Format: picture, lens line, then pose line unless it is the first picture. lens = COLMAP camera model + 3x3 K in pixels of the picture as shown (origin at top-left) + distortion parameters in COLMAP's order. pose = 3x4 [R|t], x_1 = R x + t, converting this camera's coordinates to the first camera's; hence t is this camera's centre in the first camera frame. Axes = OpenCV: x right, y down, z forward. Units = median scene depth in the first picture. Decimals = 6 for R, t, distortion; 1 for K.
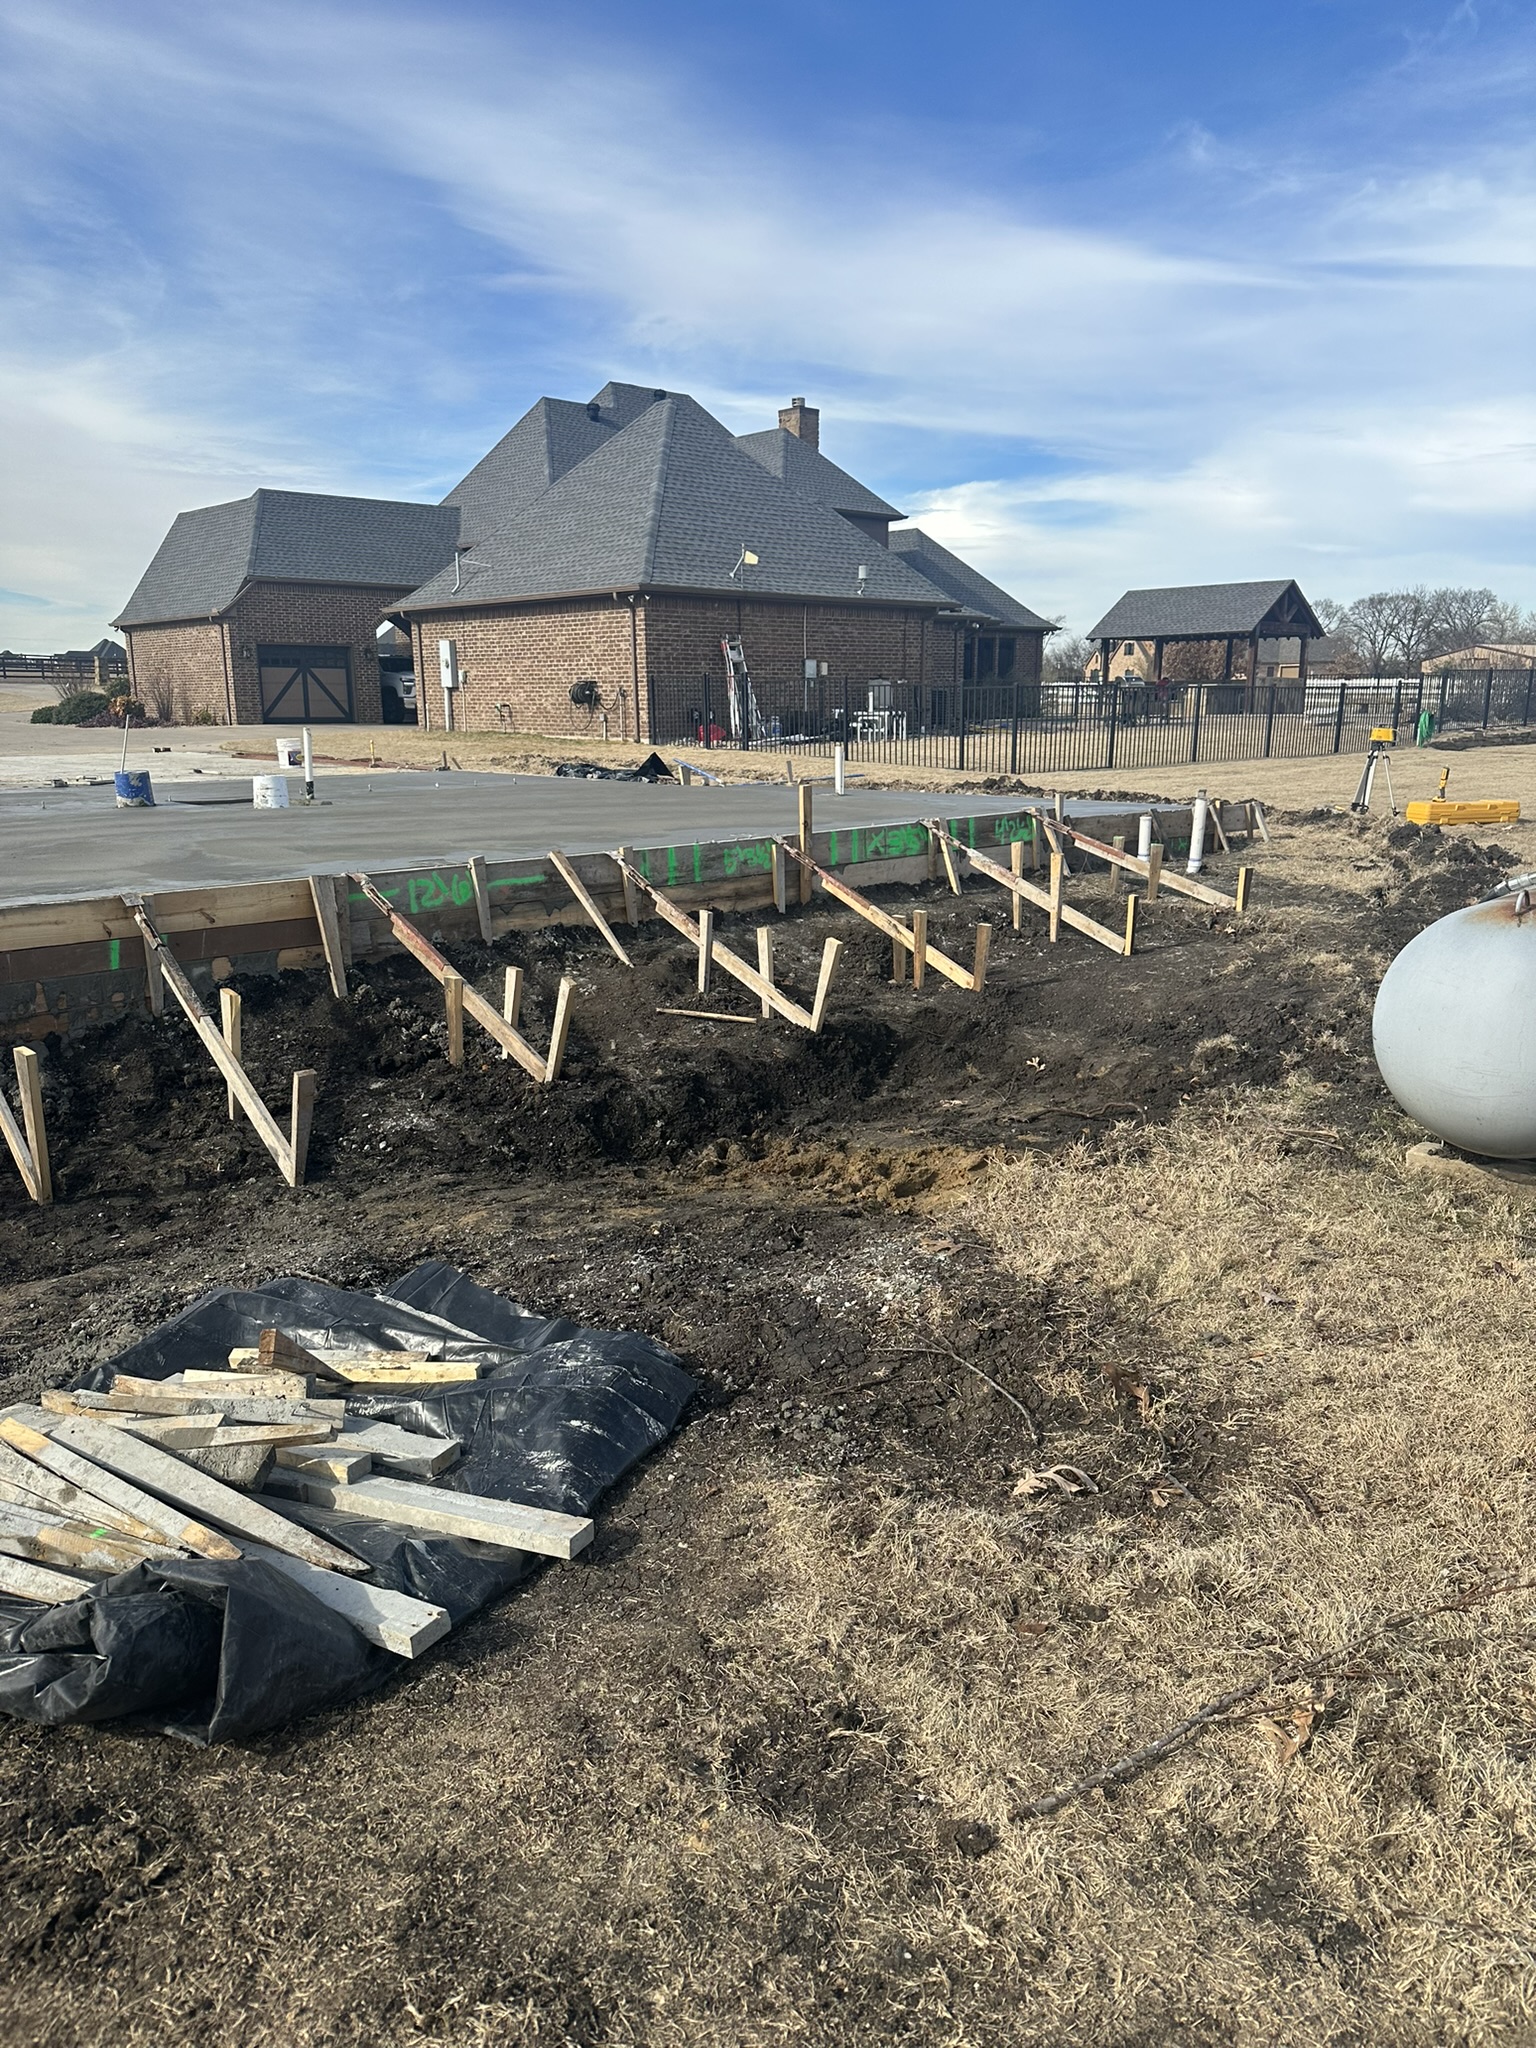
lens RADIAL K [[1447.8, 0, 773.0], [0, 1447.8, 1040.5], [0, 0, 1]] dist [0.043776, -0.052668]
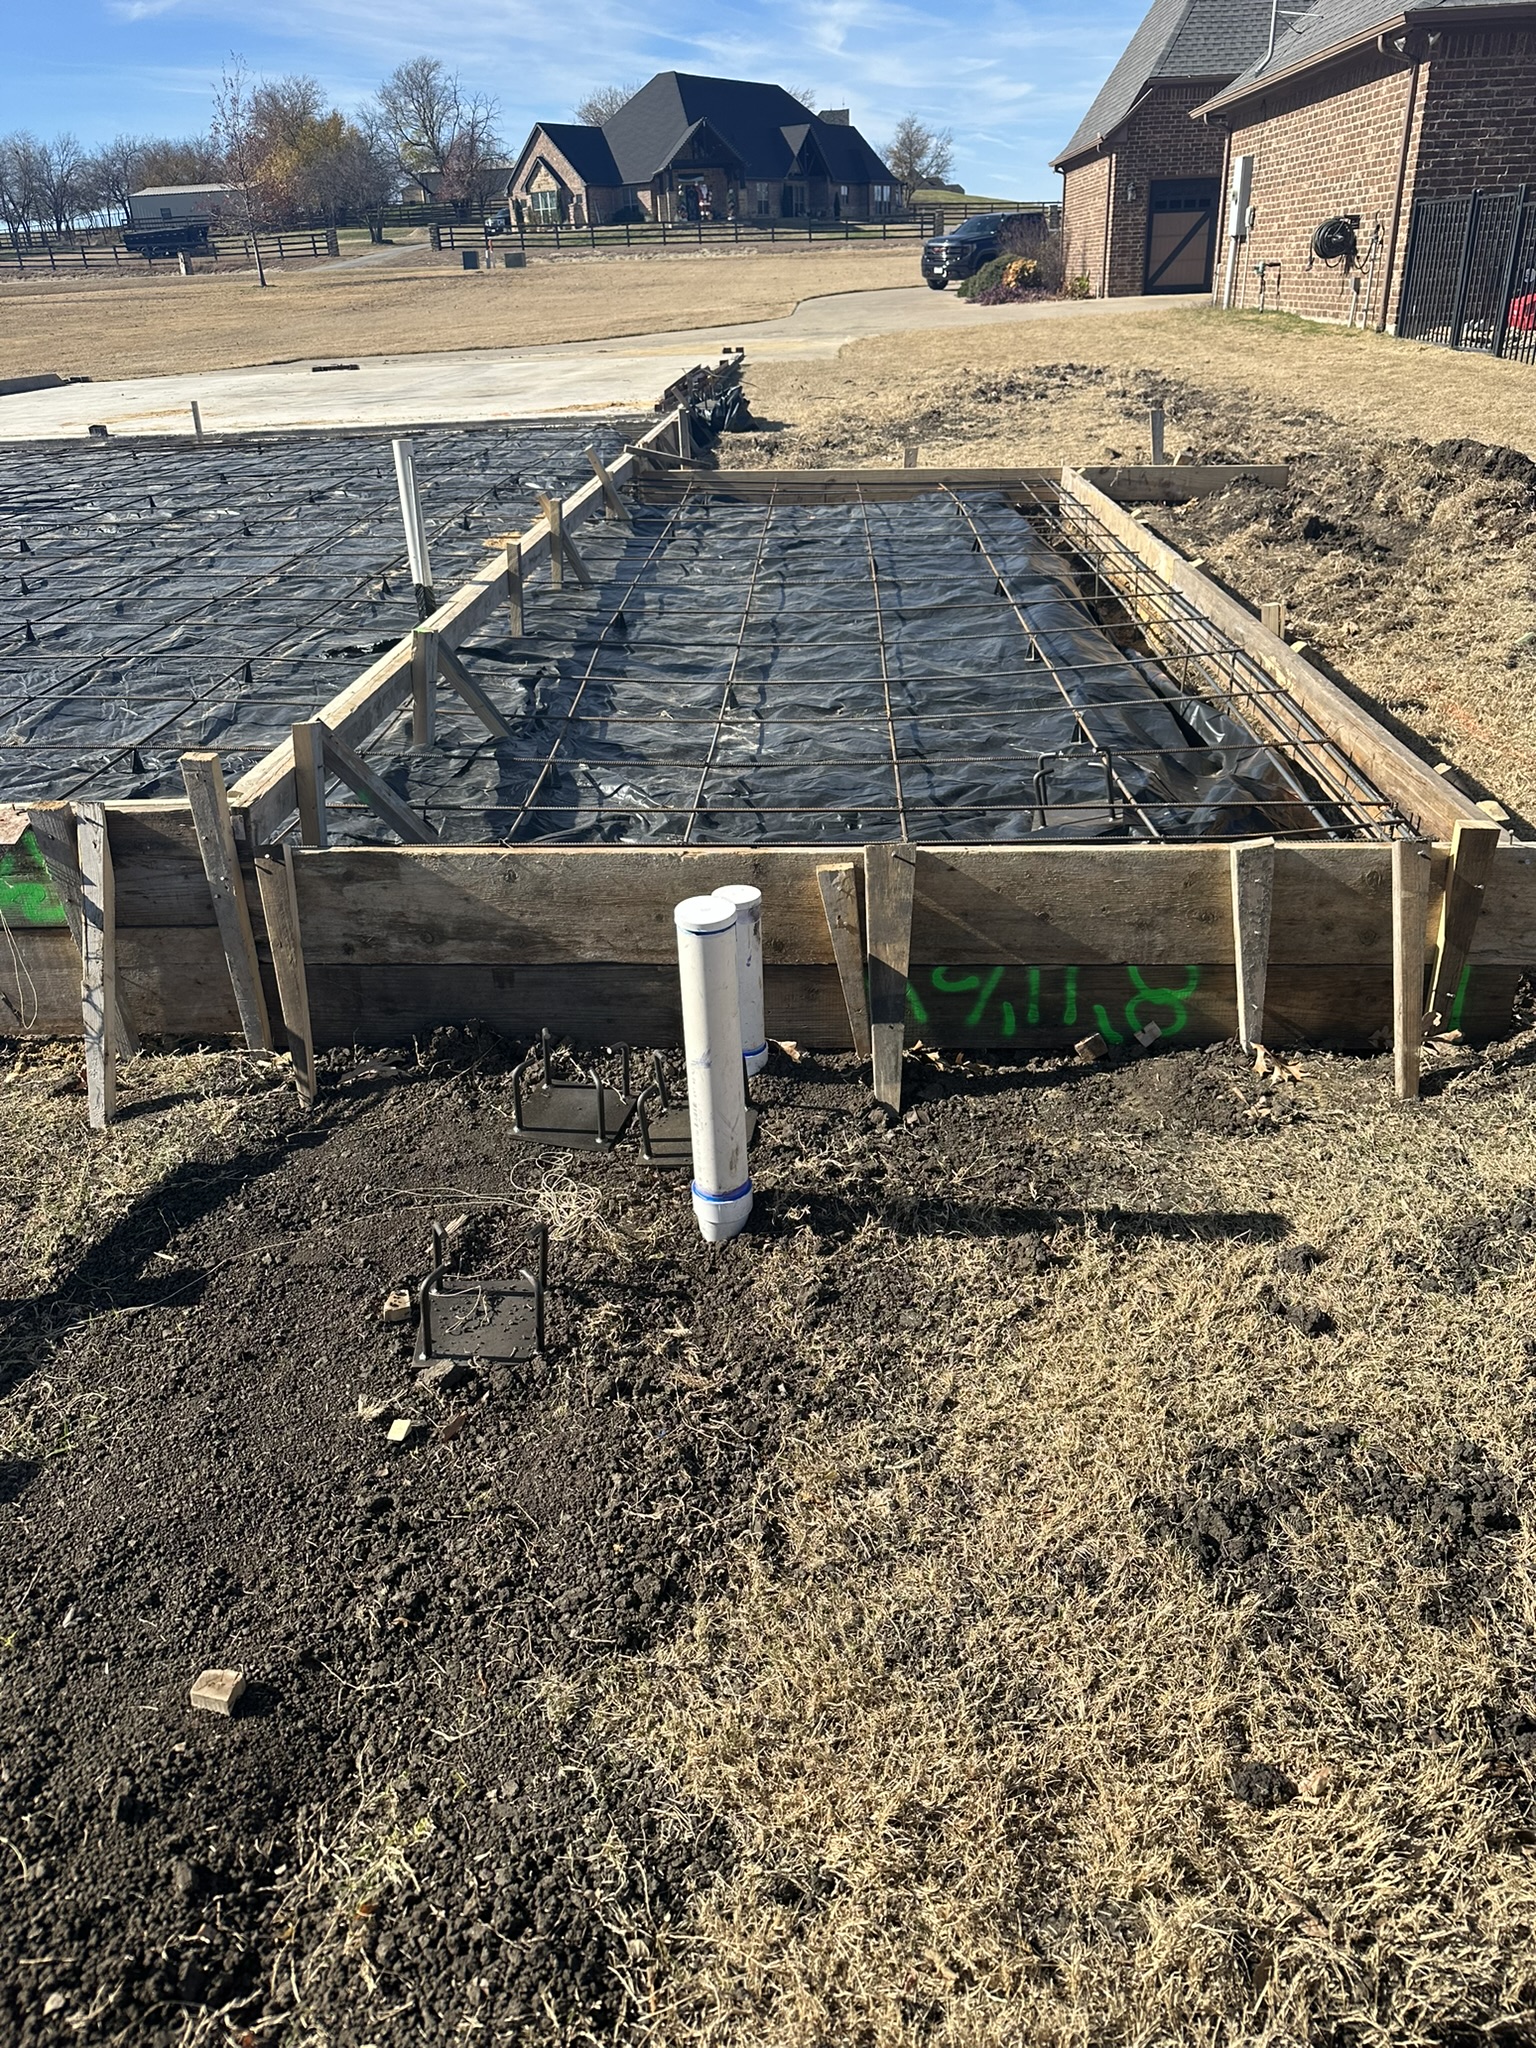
lens RADIAL K [[1447.8, 0, 777.9], [0, 1447.8, 1015.2], [0, 0, 1]] dist [0.043776, -0.052668]
pose [[0.677560, 0.311282, -0.666345, 0.202287], [-0.131702, 0.942724, 0.306473, -0.100708], [0.723579, -0.119895, 0.679749, 0.421769]]
